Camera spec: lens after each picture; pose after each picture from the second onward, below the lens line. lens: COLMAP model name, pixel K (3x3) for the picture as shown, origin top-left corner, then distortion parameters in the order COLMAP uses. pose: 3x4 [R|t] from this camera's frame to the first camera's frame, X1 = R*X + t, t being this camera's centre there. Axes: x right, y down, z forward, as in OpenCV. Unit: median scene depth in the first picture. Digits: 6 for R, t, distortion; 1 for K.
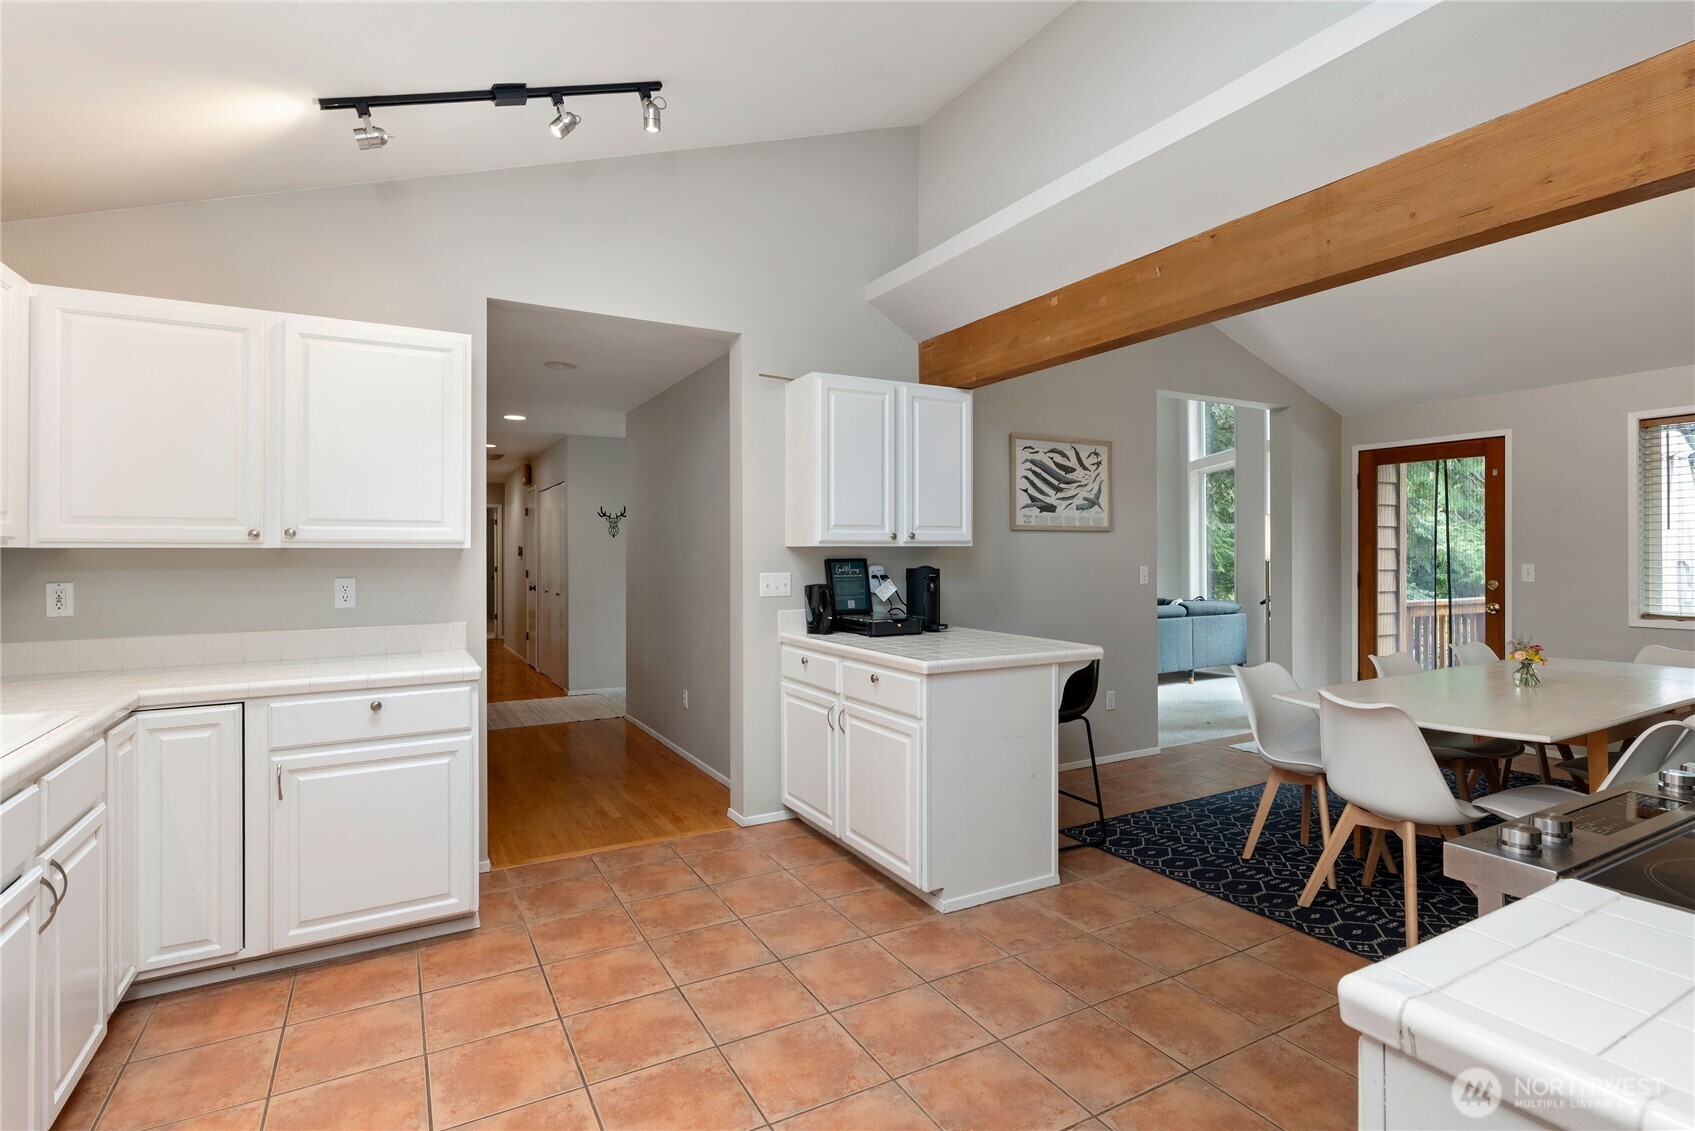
lens RADIAL K [[810.4, 0, 837.5], [0, 810.4, 549.1], [0, 0, 1]] dist [0.003775, -0.001540]
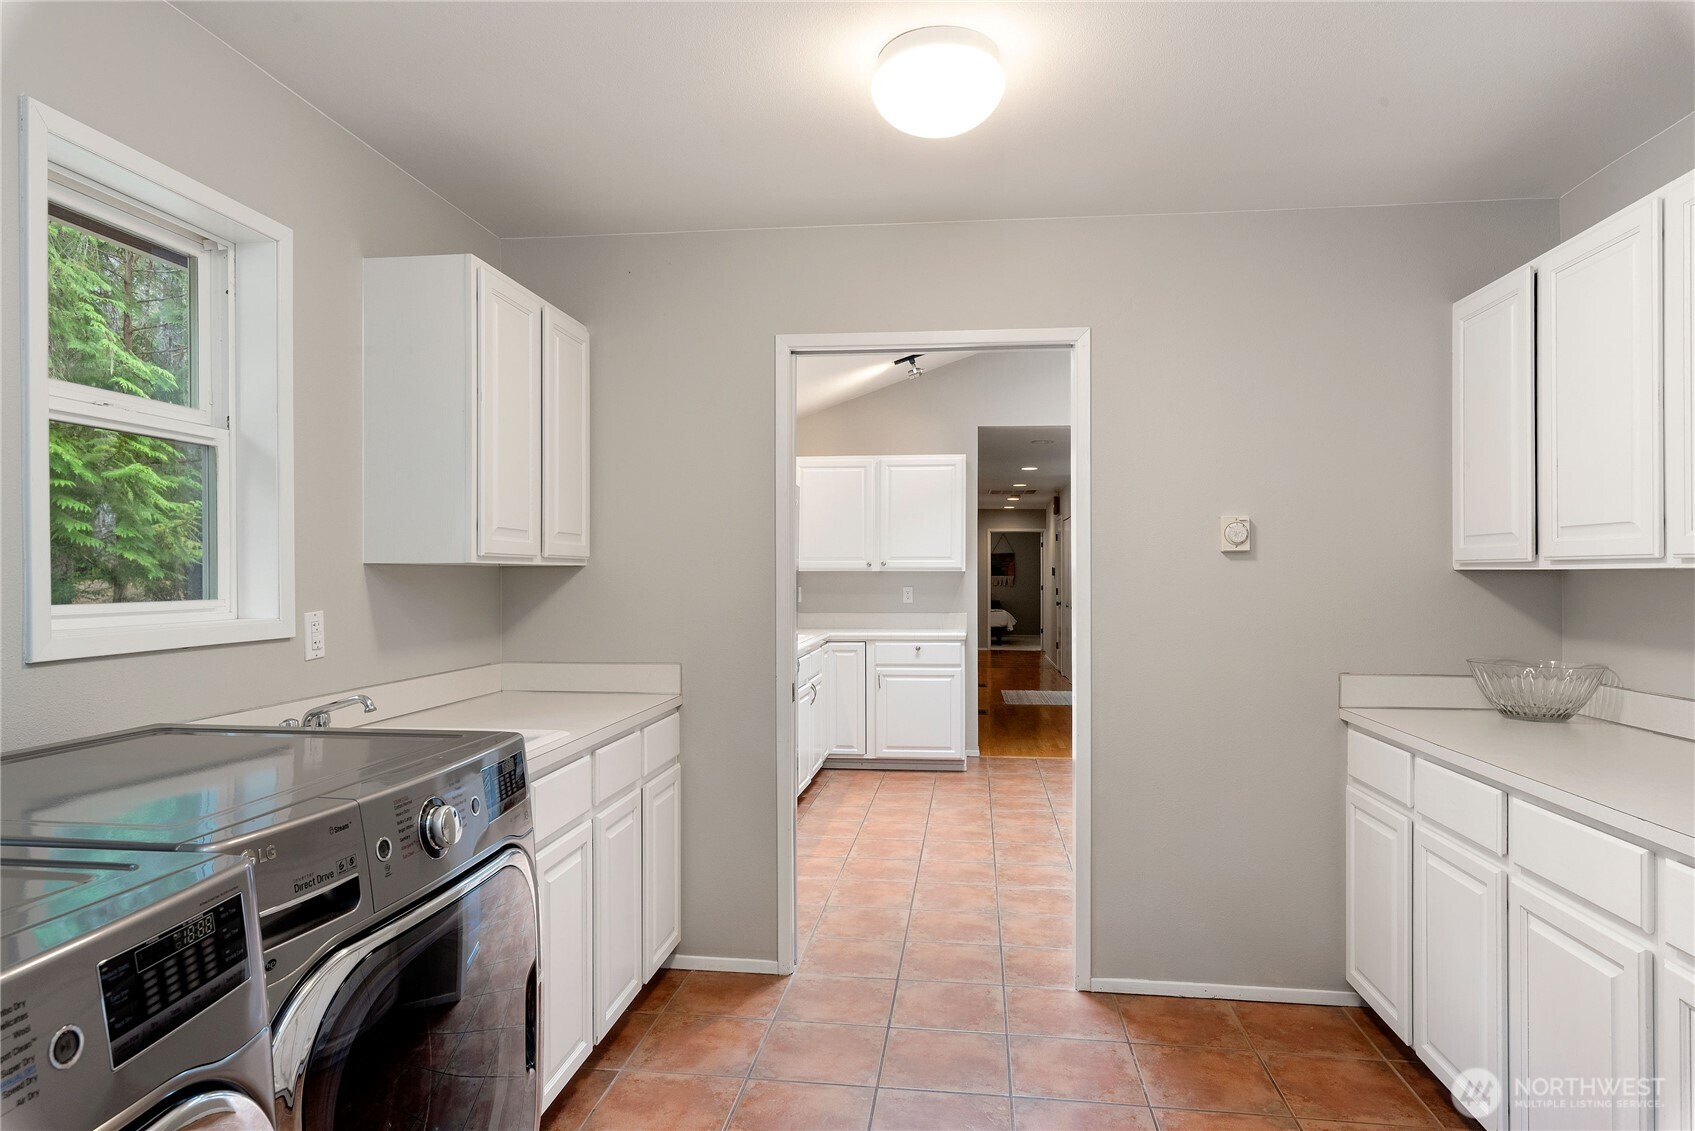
lens RADIAL K [[956.0, 0, 845.0], [0, 956.0, 572.3], [0, 0, 1]] dist [-0.003265, -0.000157]
pose [[0.800716, -0.000937, -0.599043, 0.686538], [0.003450, 0.999989, 0.003047, -0.005813], [0.599034, -0.004506, 0.800711, -0.979881]]
